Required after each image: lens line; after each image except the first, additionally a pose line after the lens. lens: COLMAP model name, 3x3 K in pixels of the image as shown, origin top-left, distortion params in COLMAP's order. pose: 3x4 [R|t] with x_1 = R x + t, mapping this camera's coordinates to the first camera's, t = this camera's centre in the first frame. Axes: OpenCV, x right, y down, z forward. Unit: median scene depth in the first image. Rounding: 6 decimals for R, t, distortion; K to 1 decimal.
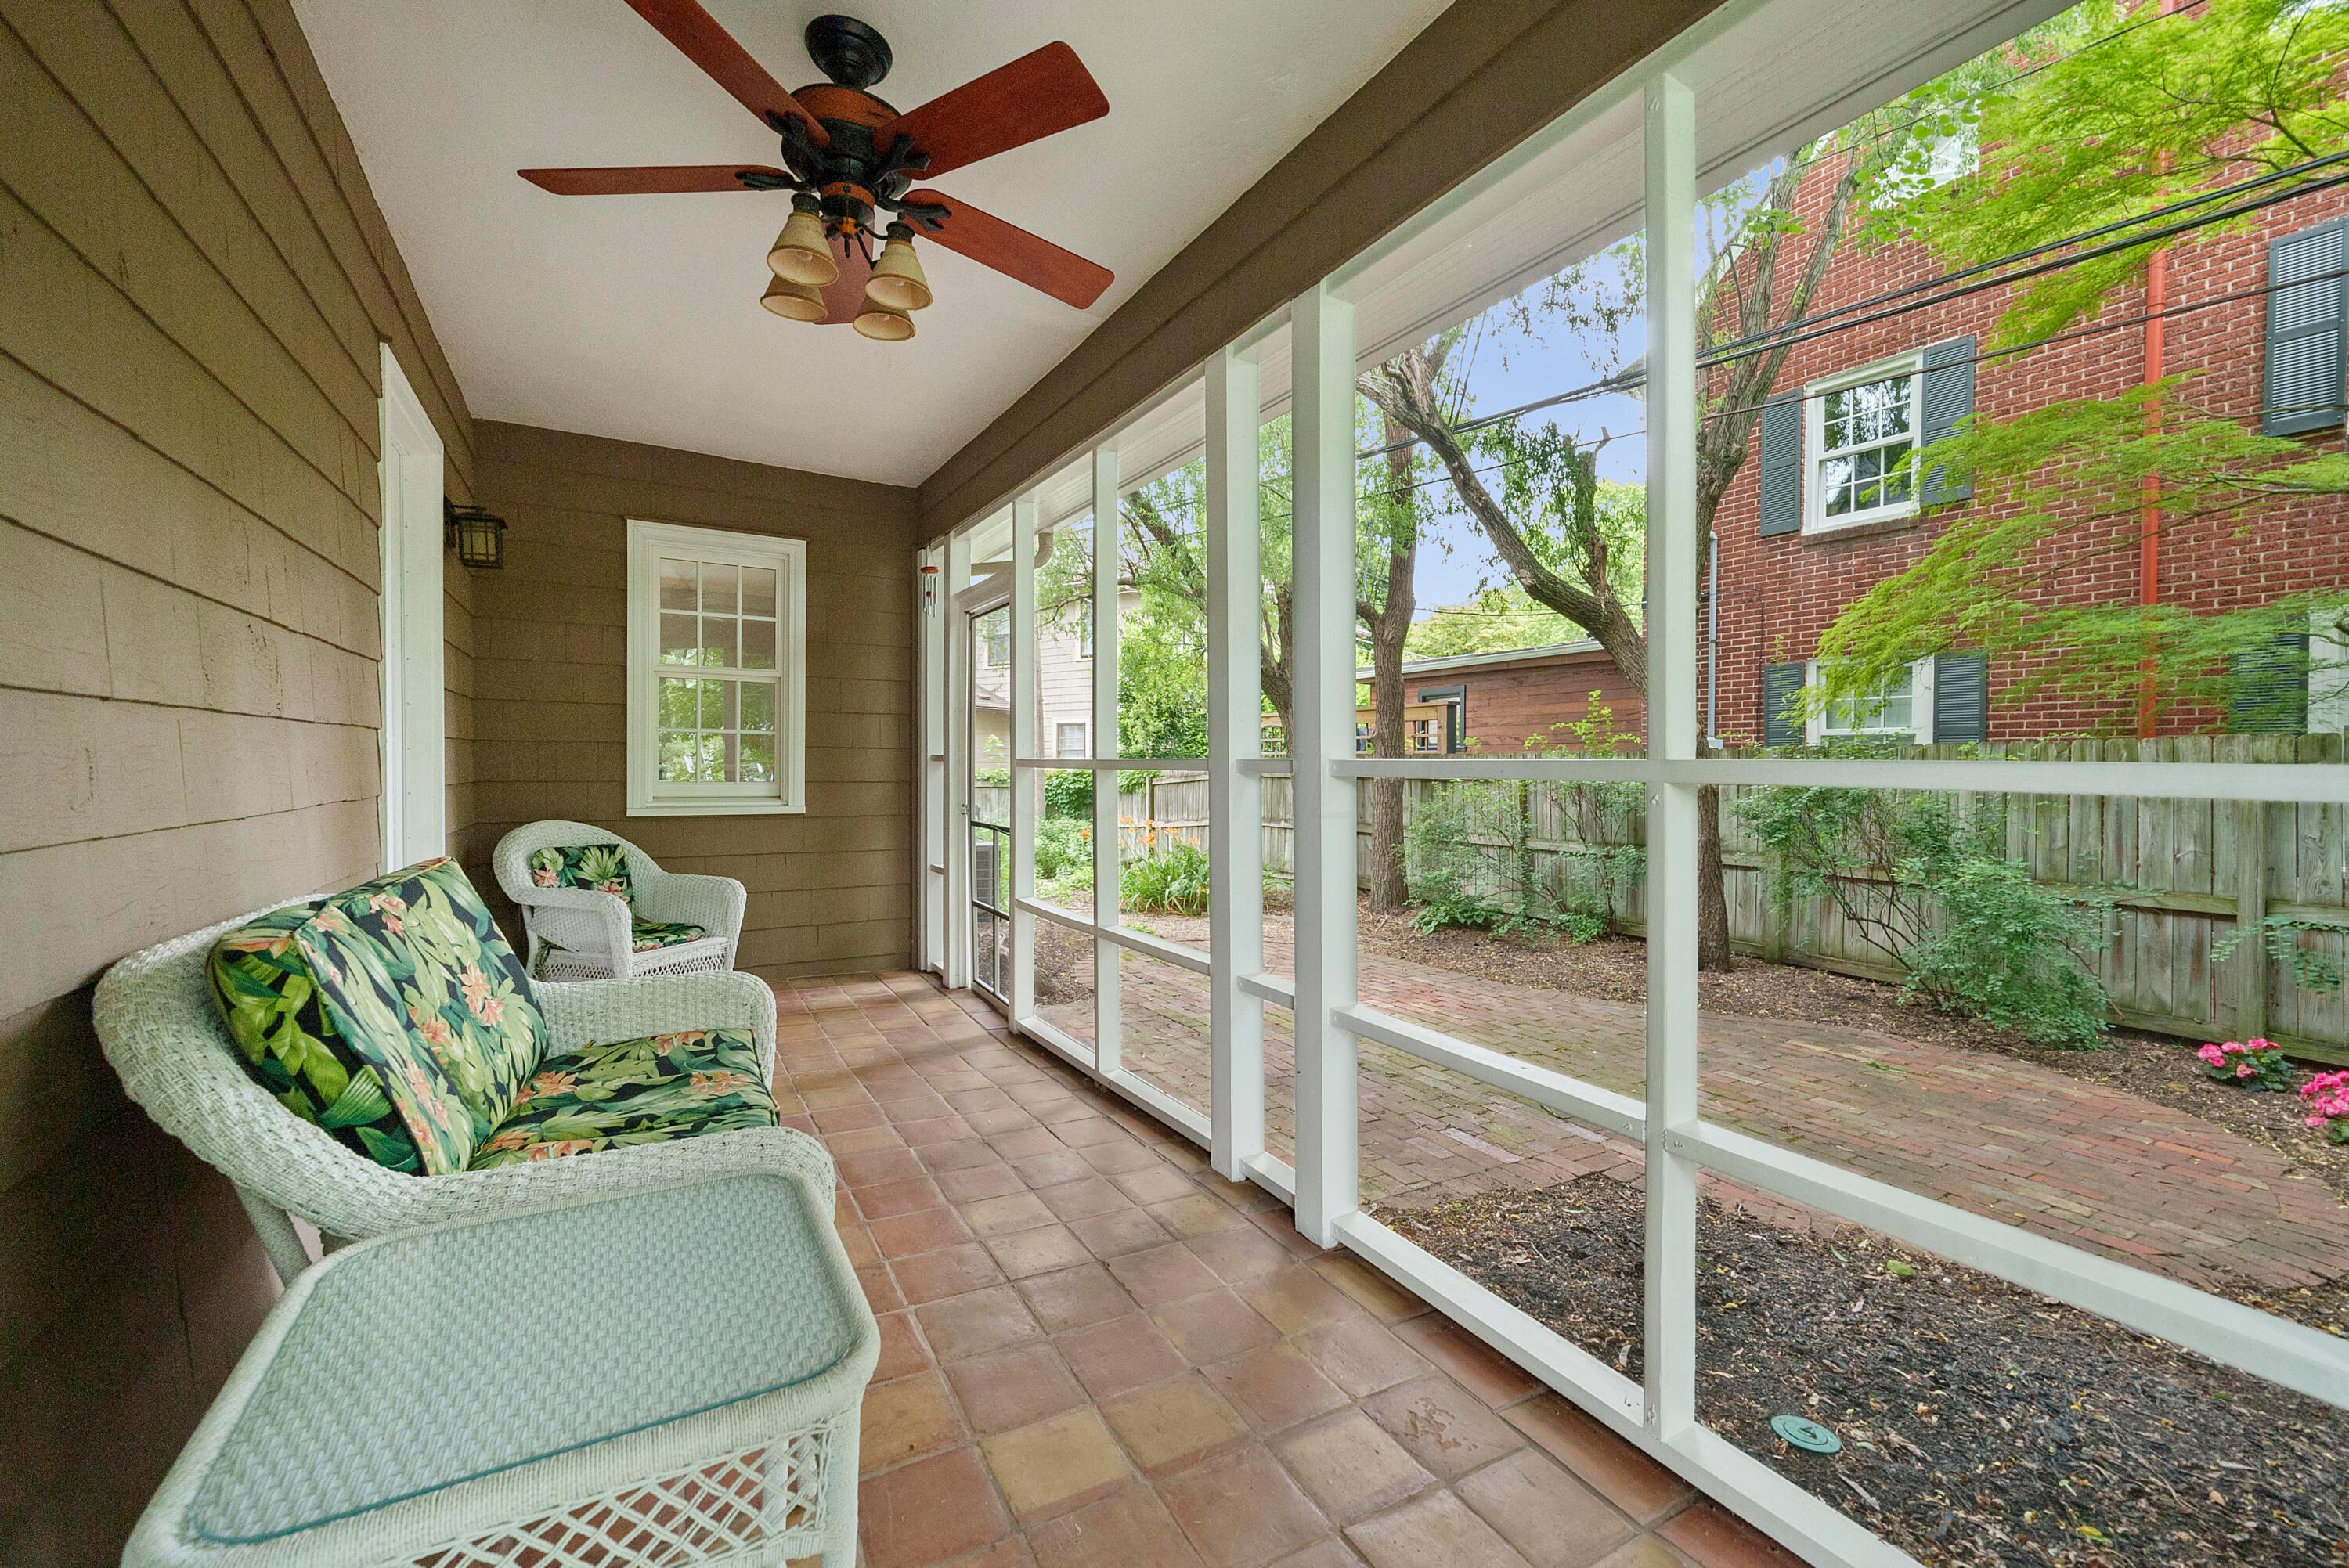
lens RADIAL K [[946.7, 0, 1174.5], [0, 946.7, 784.0], [0, 0, 1]] dist [0.001319, -0.000115]
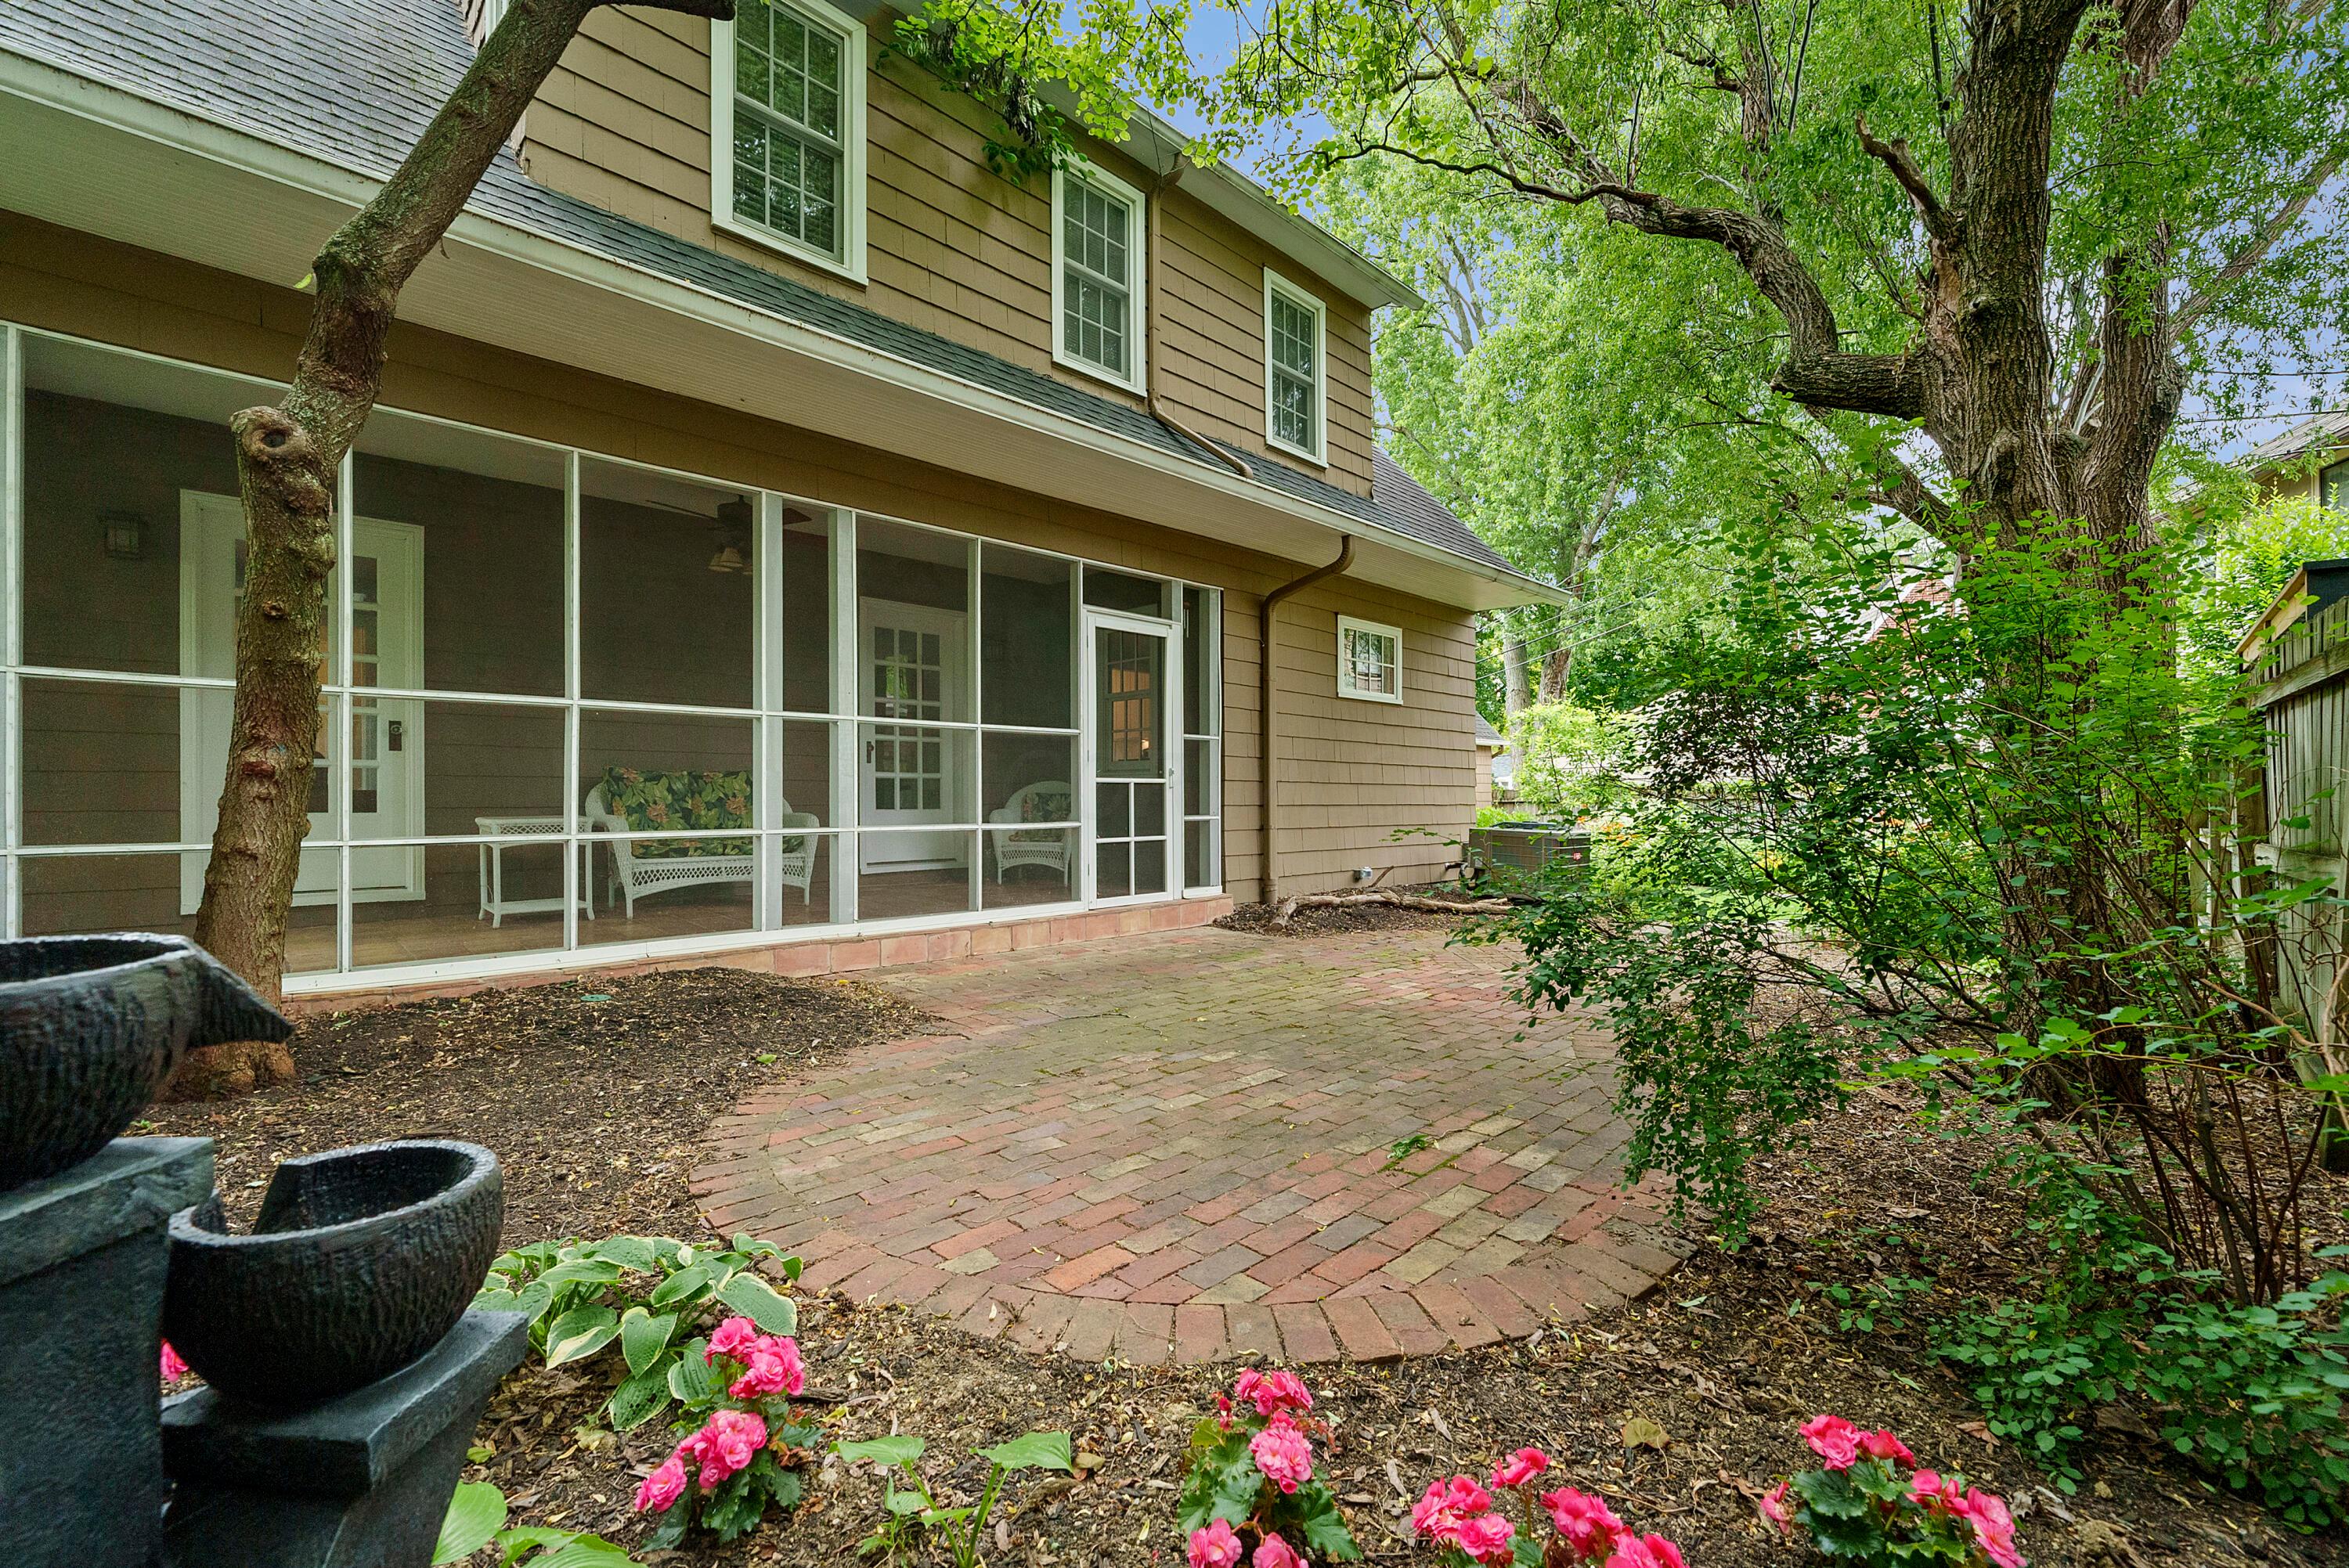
lens RADIAL K [[946.7, 0, 1174.5], [0, 946.7, 784.0], [0, 0, 1]] dist [0.001319, -0.000115]
pose [[0.258254, -0.020475, -0.965860, 1.590766], [-0.012198, 0.999627, -0.024452, 0.108415], [0.966000, 0.018096, 0.257908, 0.867652]]
